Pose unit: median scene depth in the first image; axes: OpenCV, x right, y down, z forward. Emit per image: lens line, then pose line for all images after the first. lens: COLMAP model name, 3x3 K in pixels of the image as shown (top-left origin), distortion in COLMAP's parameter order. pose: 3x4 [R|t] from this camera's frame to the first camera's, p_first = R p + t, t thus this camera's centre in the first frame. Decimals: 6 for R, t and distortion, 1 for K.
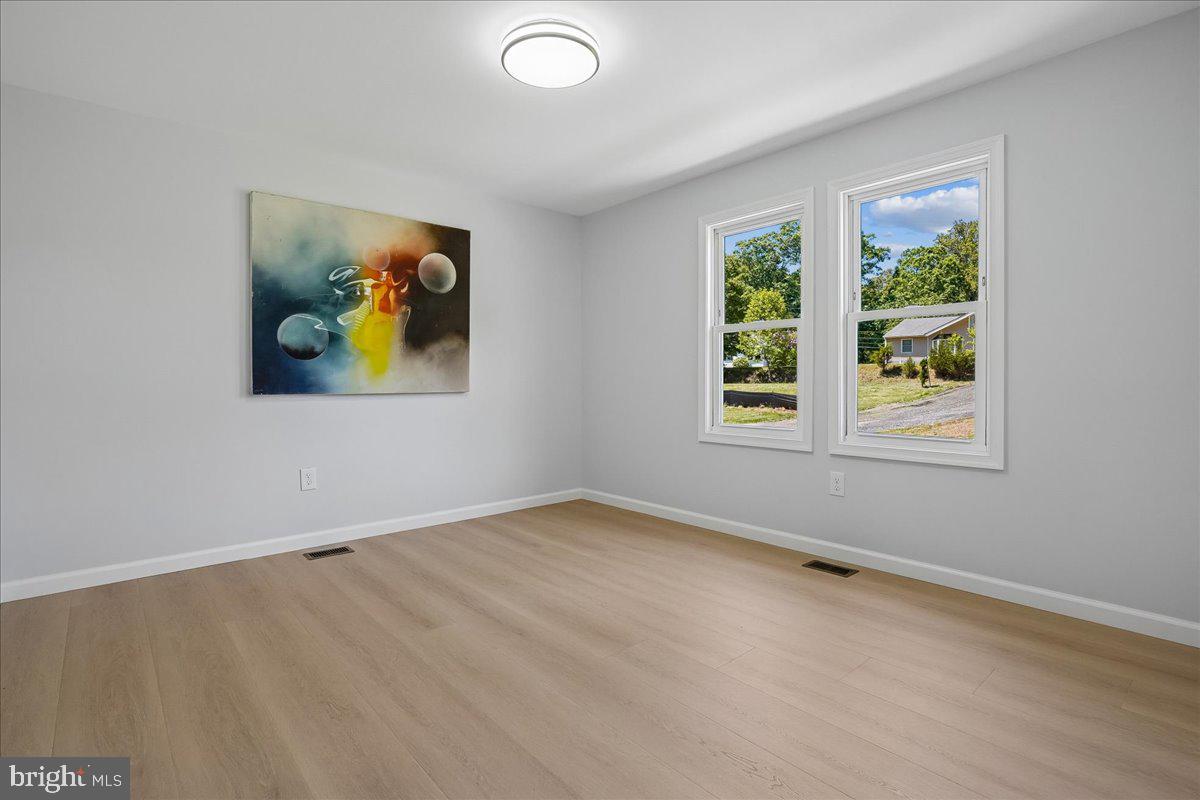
lens RADIAL K [[597.1, 0, 604.1], [0, 597.1, 390.6], [0, 0, 1]] dist [-0.011193, 0.000174]
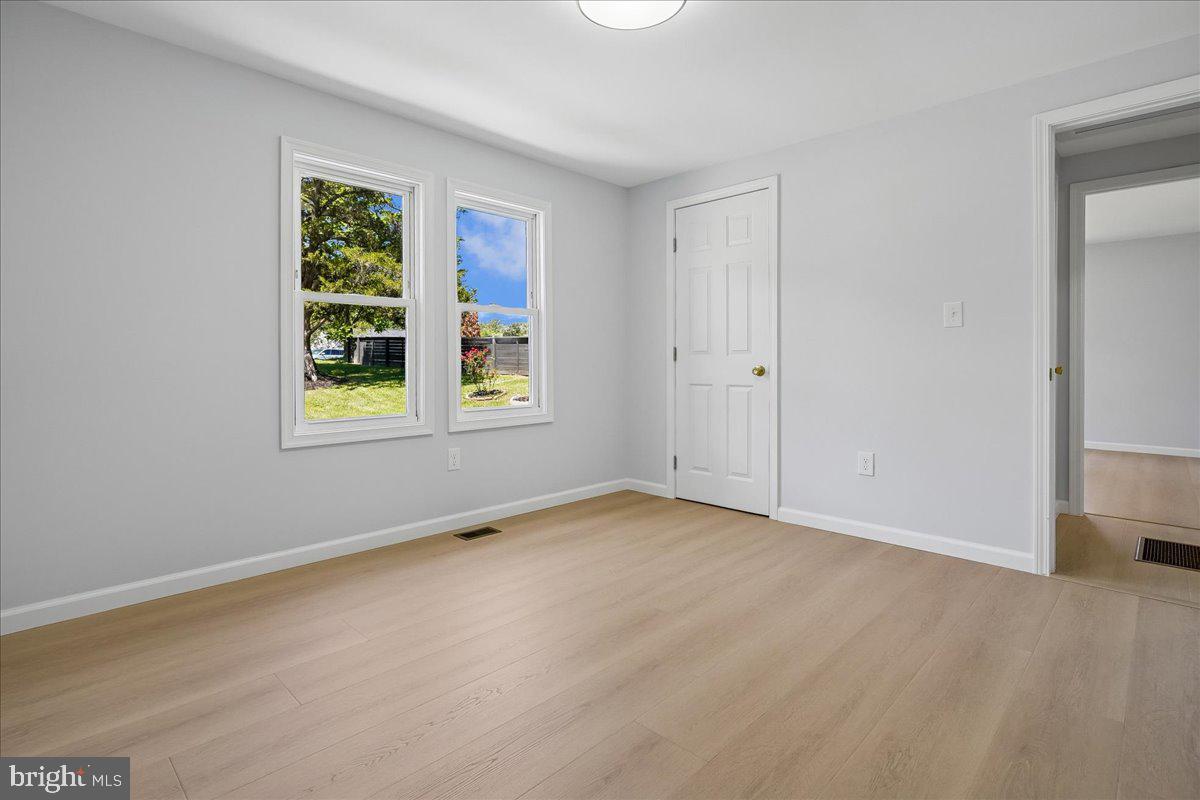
lens RADIAL K [[585.3, 0, 600.1], [0, 585.3, 363.5], [0, 0, 1]] dist [-0.005594, 0.001176]
pose [[-0.097657, 0.002765, 0.995216, -0.913394], [0.019694, 0.999806, -0.000845, -0.013686], [-0.995025, 0.019518, -0.097693, 1.108045]]
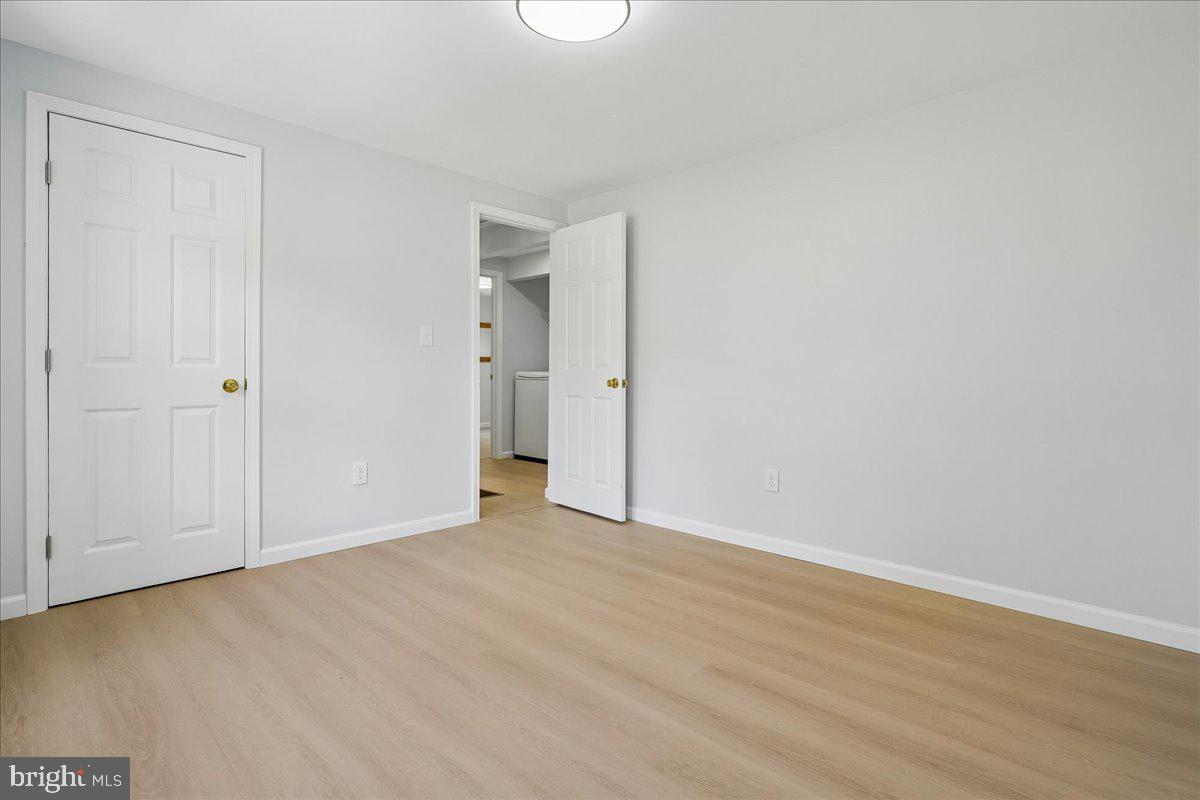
lens RADIAL K [[568.2, 0, 599.7], [0, 568.2, 372.1], [0, 0, 1]] dist [-0.001341, -0.000042]
pose [[-0.997077, -0.001706, -0.076387, -0.066543], [-0.003563, 0.999701, 0.024184, -0.047376], [0.076323, 0.024386, -0.996785, 1.777116]]
